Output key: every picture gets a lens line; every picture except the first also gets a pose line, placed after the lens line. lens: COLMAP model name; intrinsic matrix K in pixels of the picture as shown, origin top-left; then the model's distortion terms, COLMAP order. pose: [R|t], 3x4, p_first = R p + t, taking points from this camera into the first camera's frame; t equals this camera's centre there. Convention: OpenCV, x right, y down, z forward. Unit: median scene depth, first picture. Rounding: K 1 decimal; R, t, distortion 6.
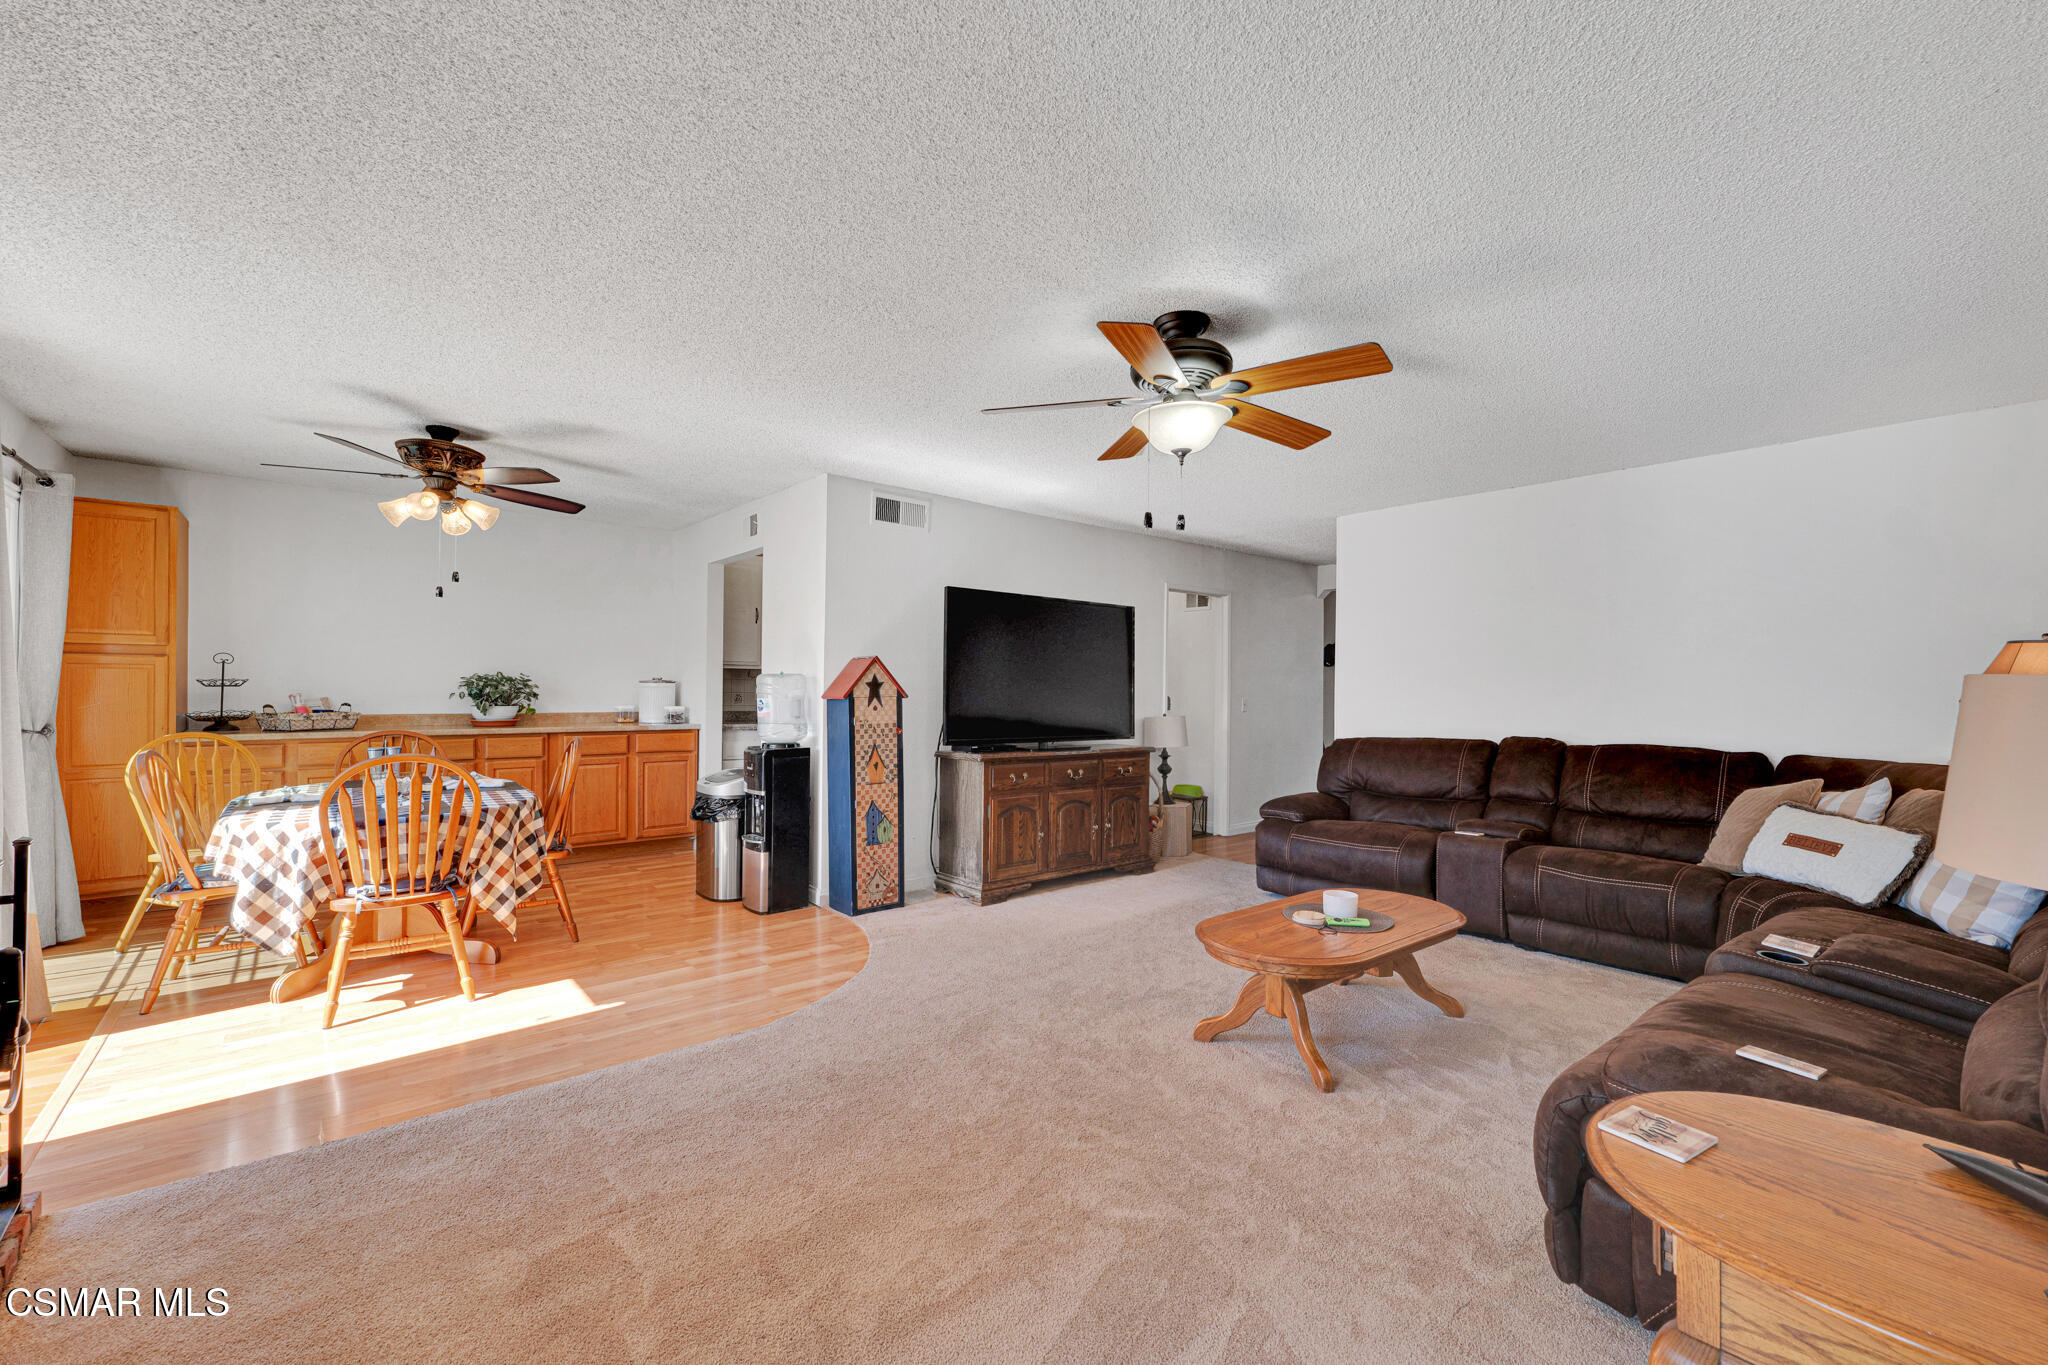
lens RADIAL K [[839.3, 0, 1025.1], [0, 839.3, 687.0], [0, 0, 1]] dist [0.003787, -0.000090]
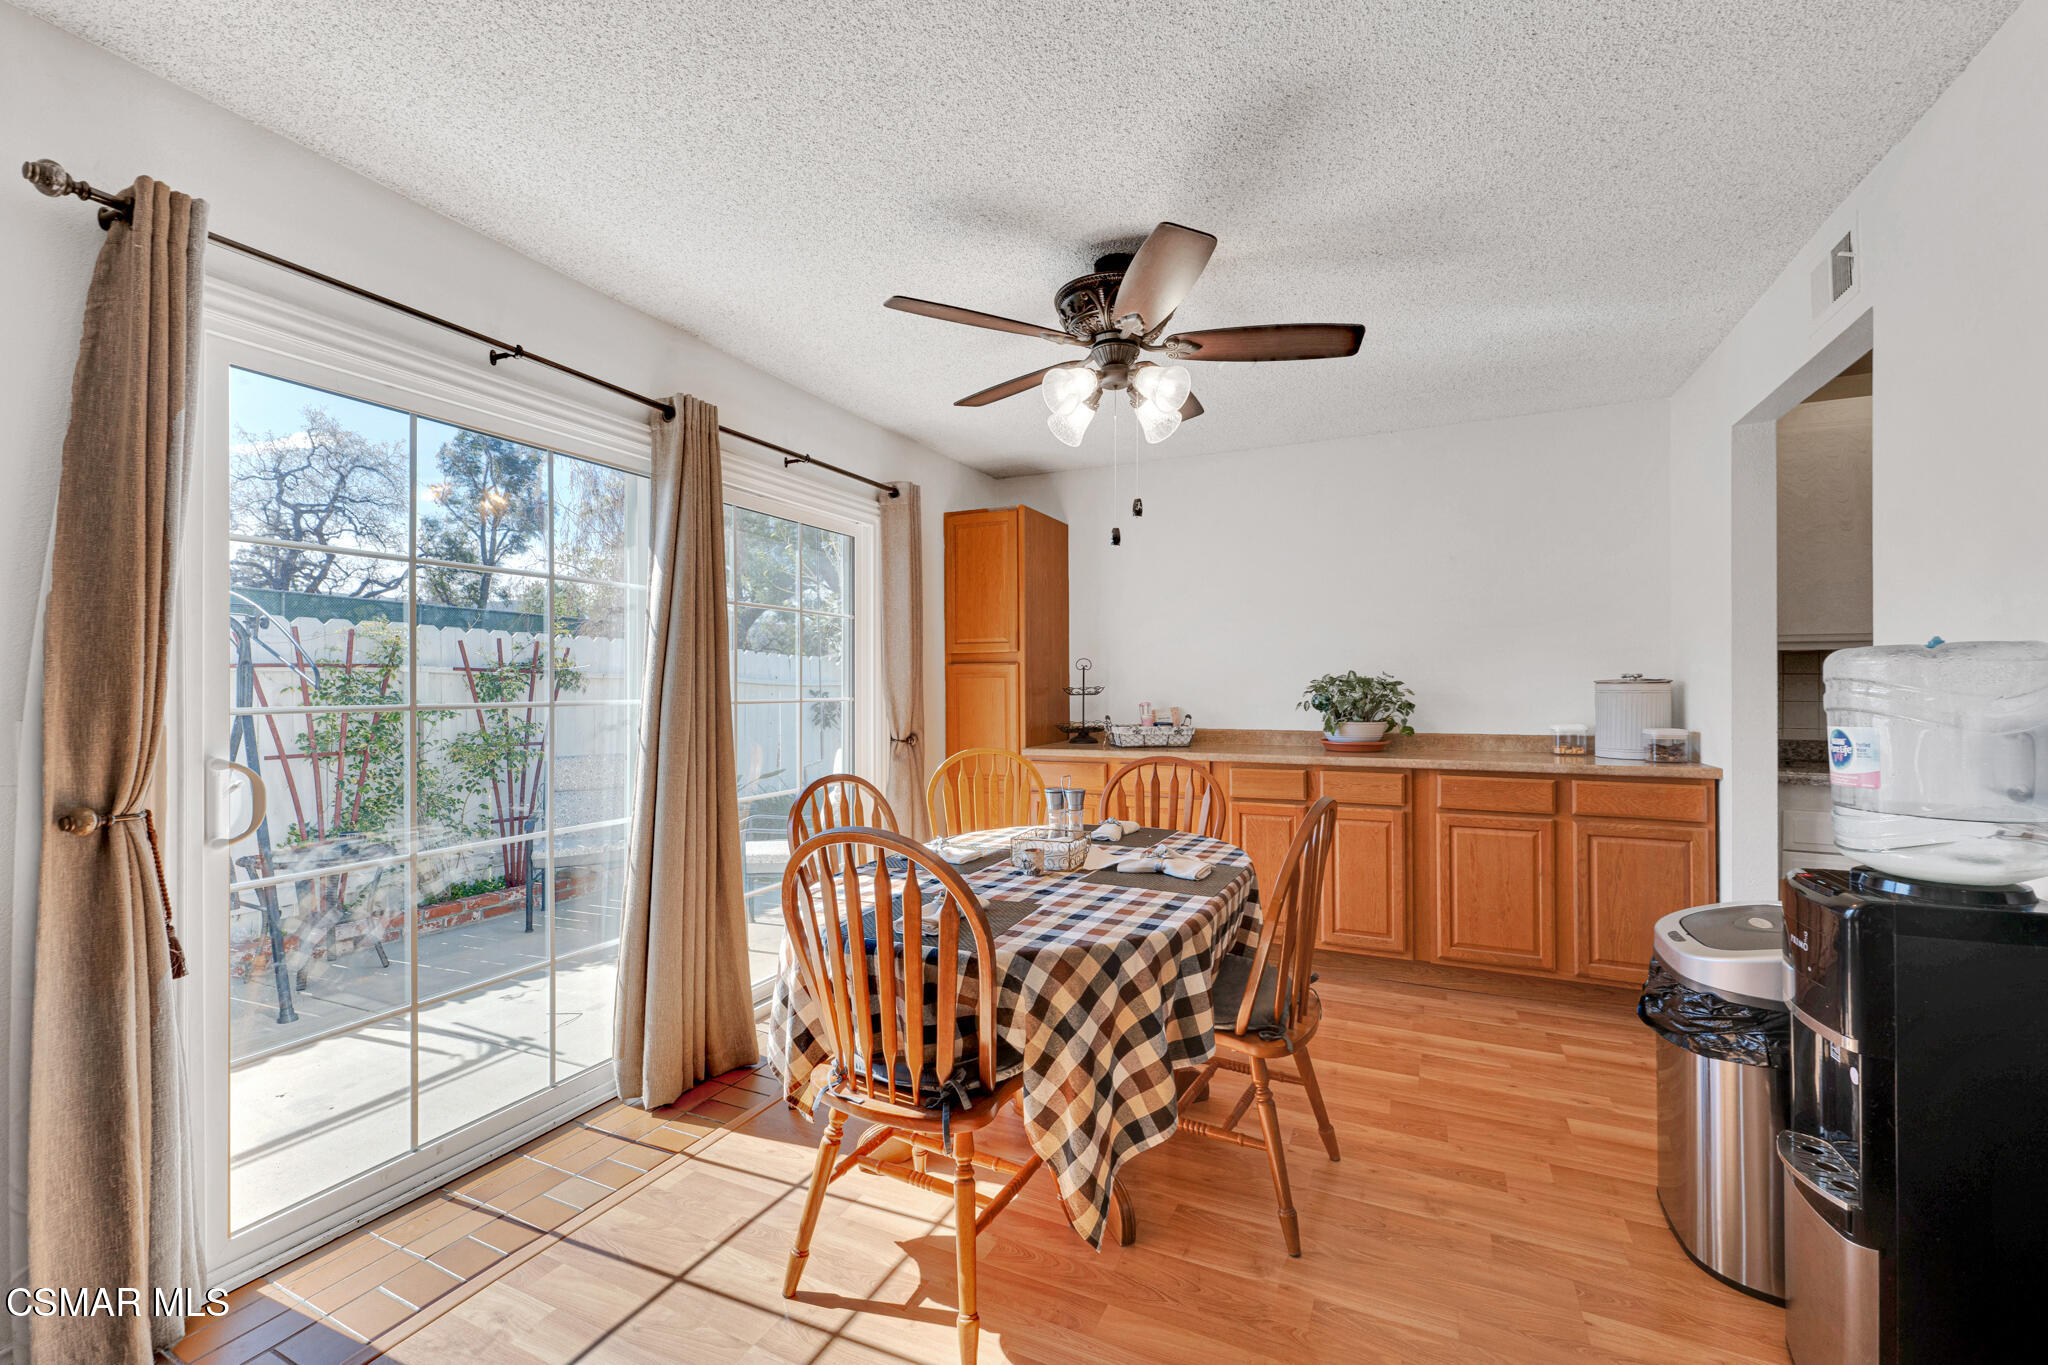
lens RADIAL K [[839.3, 0, 1025.1], [0, 839.3, 687.0], [0, 0, 1]] dist [0.003787, -0.000090]
pose [[0.414833, -0.012261, -0.909815, -0.140852], [0.007589, 0.999921, -0.010015, -0.000455], [0.909866, -0.002750, 0.414893, 0.539156]]
